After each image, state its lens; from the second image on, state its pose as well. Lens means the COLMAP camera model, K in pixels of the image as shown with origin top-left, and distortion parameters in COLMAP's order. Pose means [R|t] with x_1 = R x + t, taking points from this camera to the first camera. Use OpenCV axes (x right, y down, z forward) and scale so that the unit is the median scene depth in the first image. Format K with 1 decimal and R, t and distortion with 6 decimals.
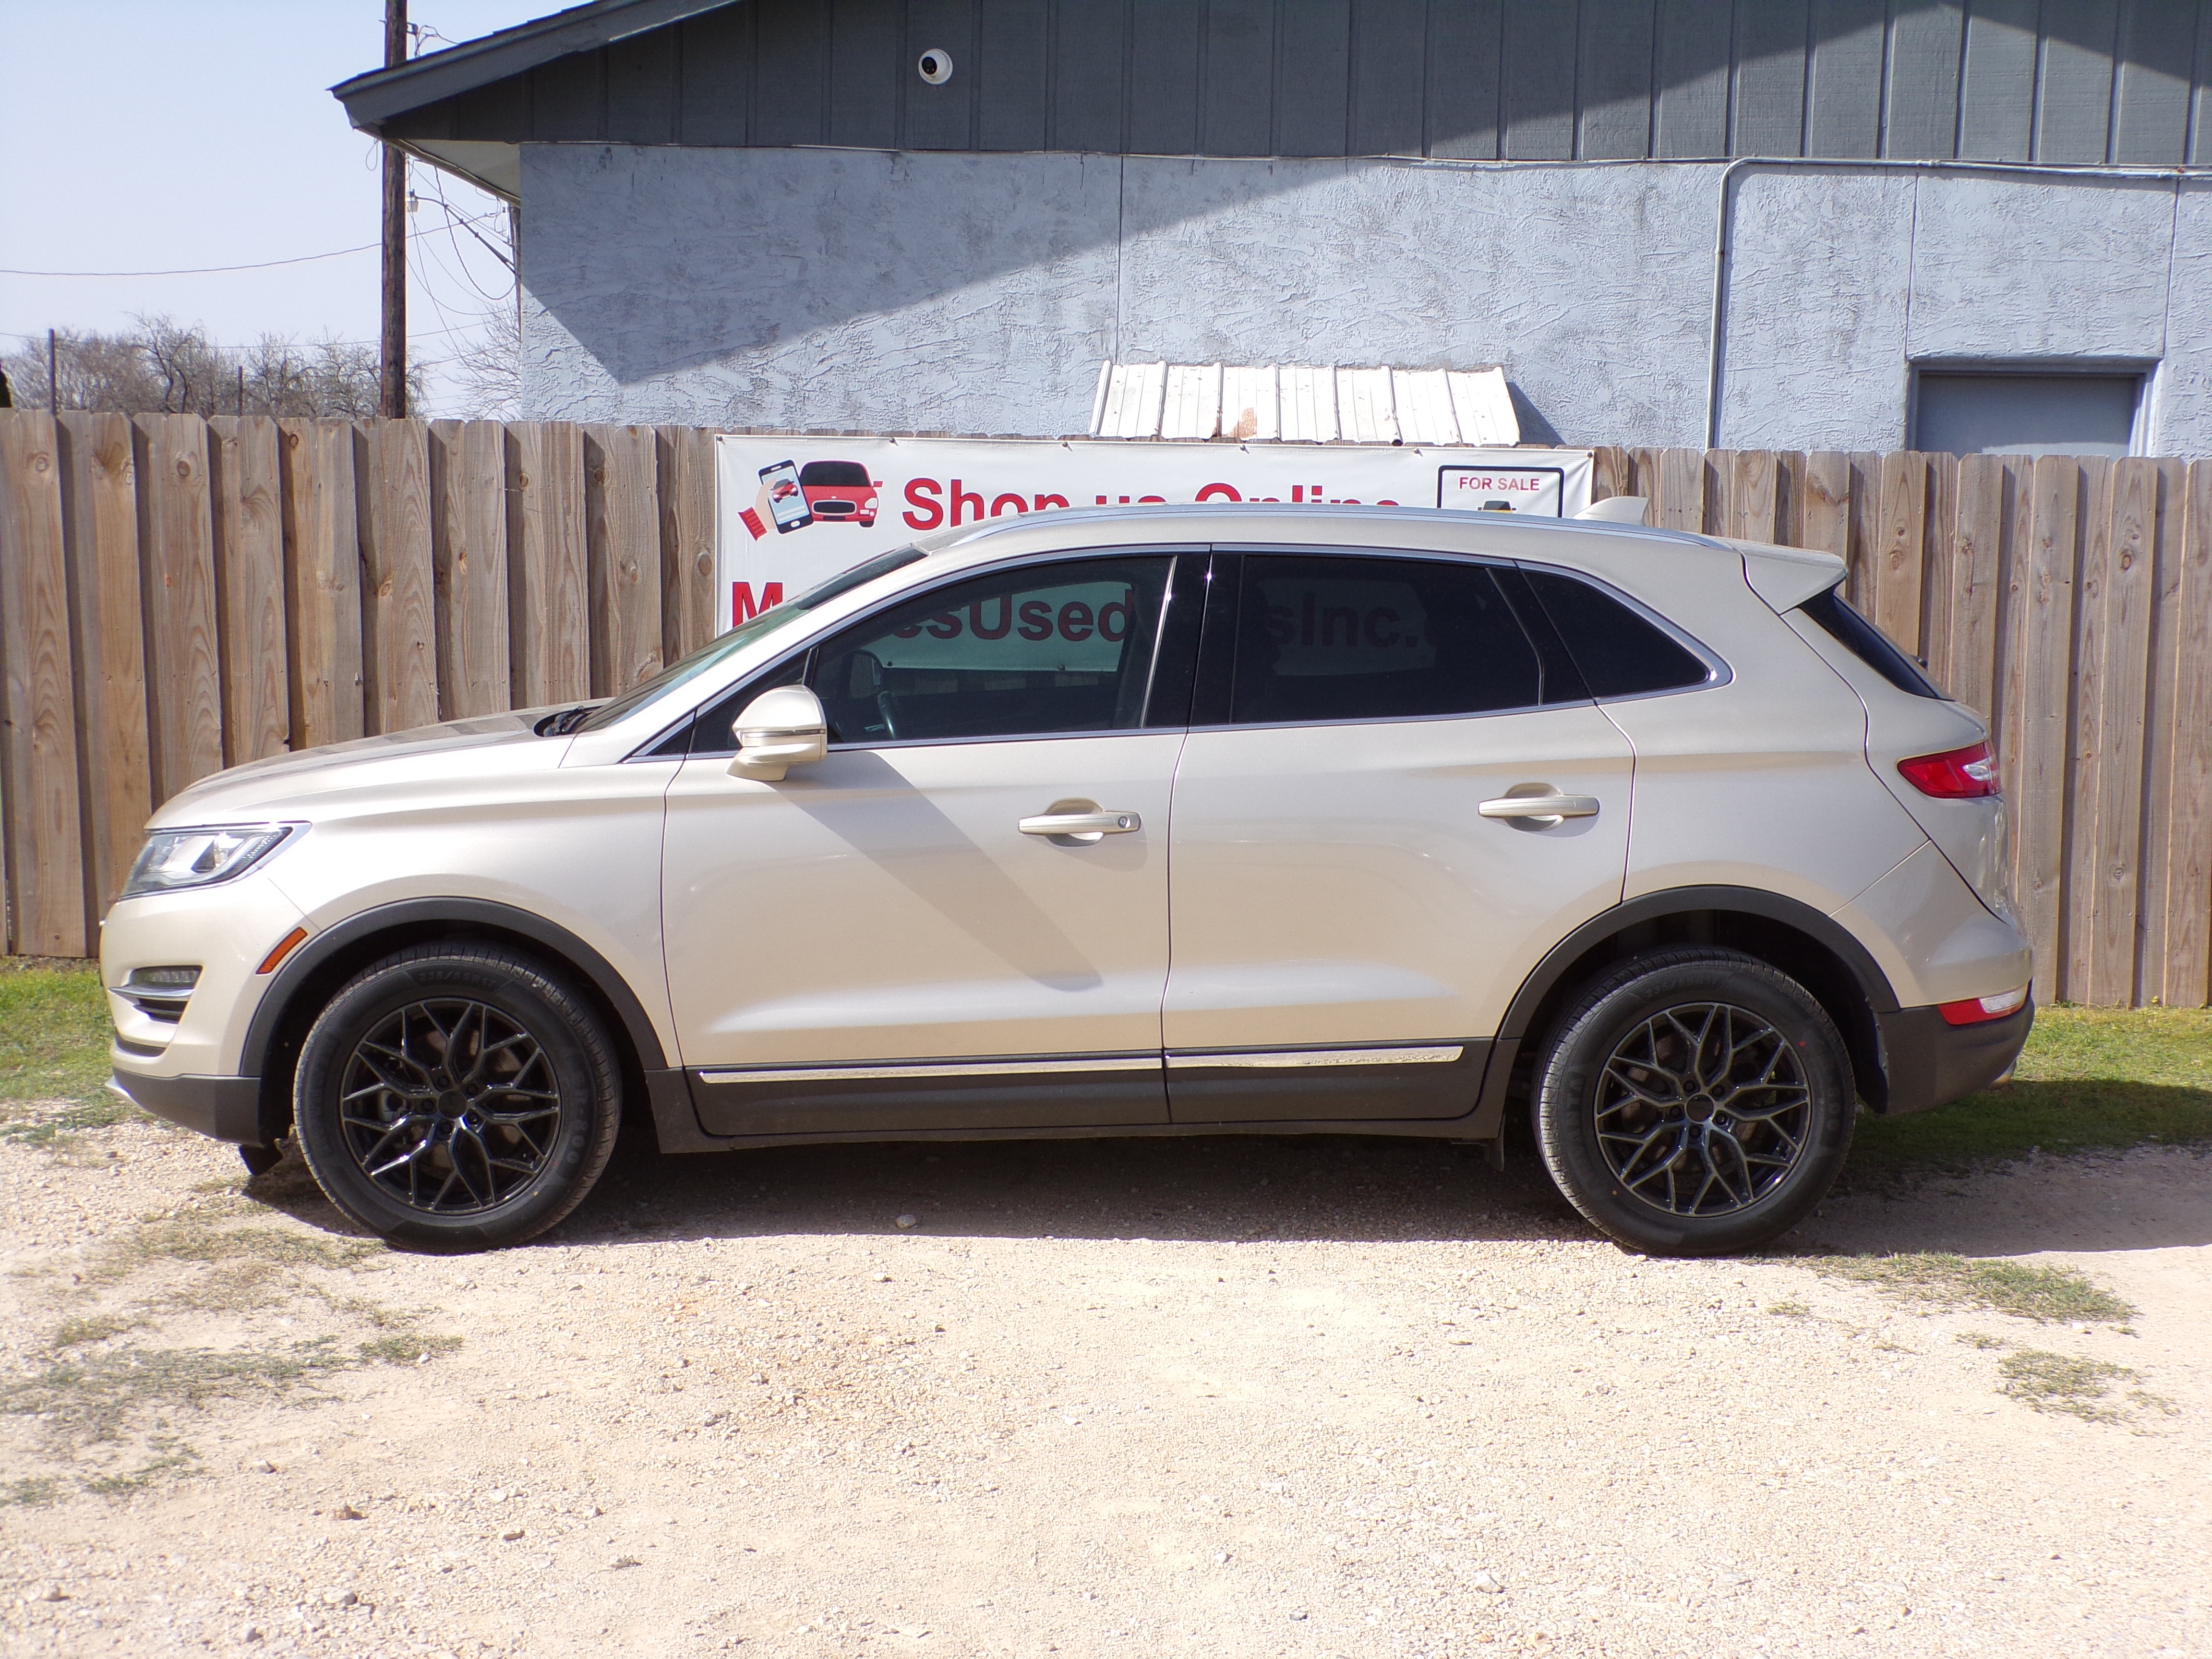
lens RADIAL K [[2902.6, 0, 1109.3], [0, 2902.6, 824.5], [0, 0, 1]] dist [0.057142, 0.000000]
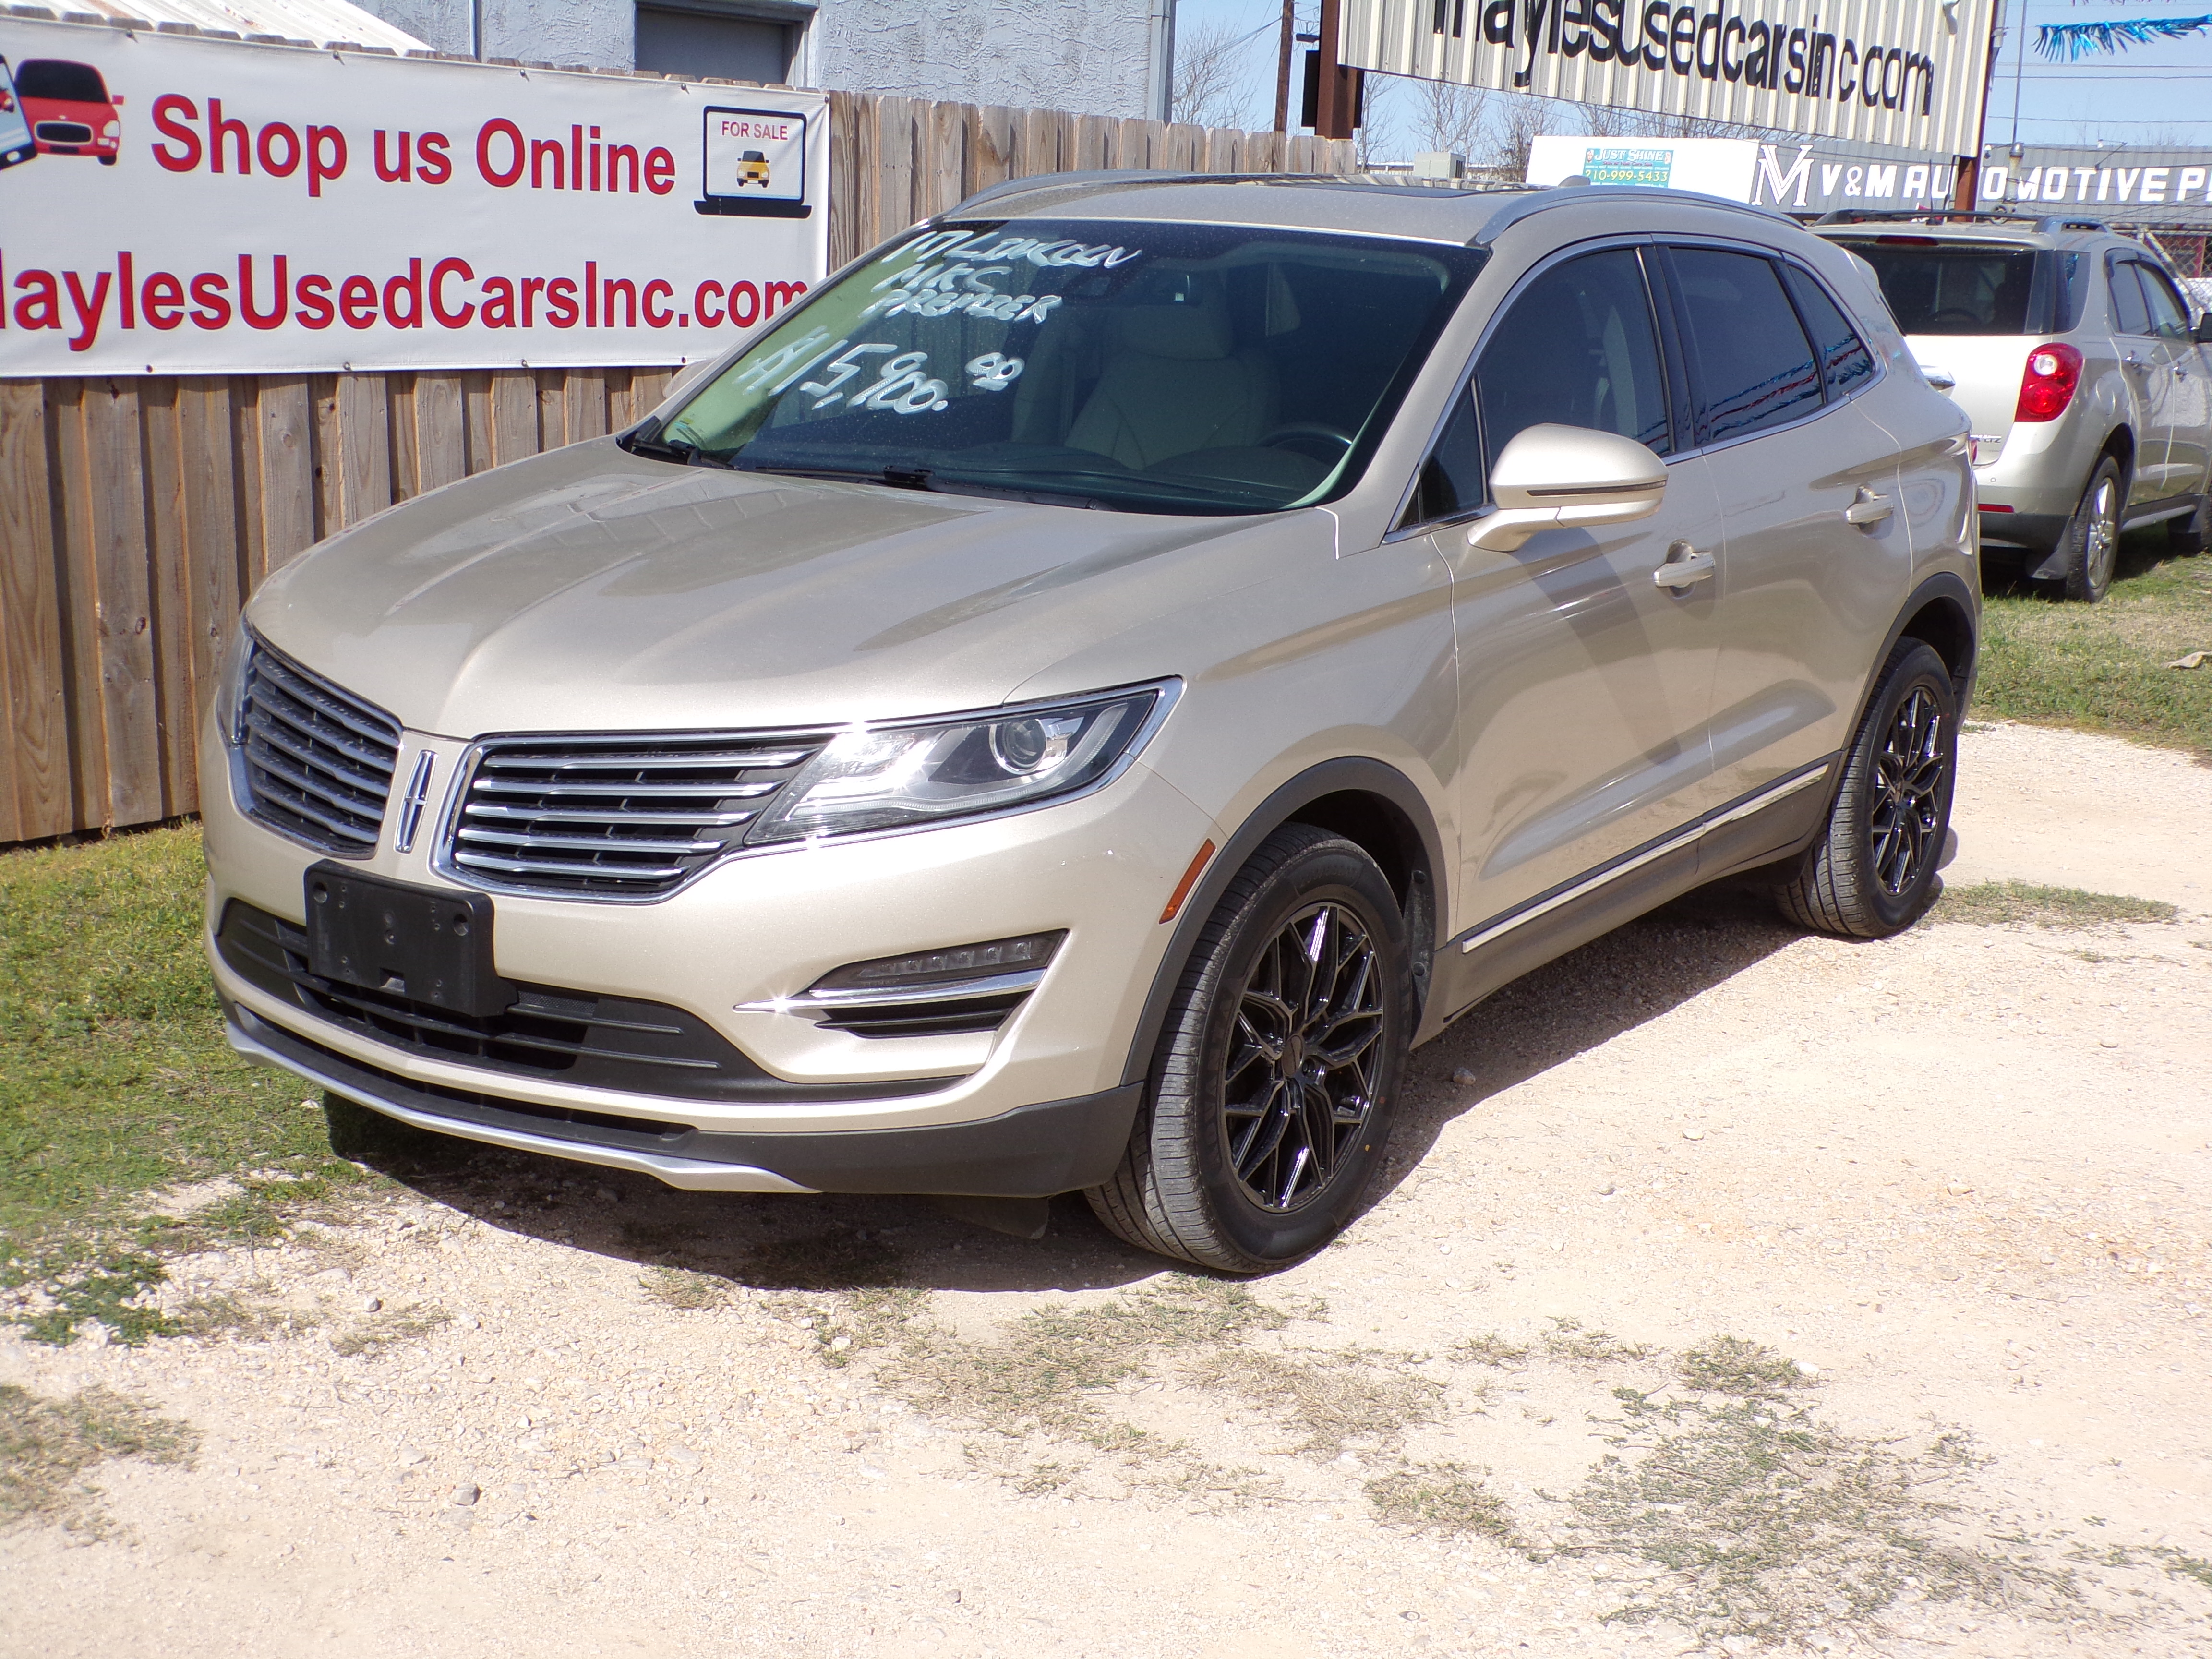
lens RADIAL K [[2902.6, 0, 1100.7], [0, 2902.6, 824.8], [0, 0, 1]] dist [0.057142, 0.000000]
pose [[0.568580, -0.164367, 0.806040, -0.525095], [0.057389, 0.985373, 0.160454, -0.047642], [-0.820624, -0.044974, 0.569696, 0.419476]]
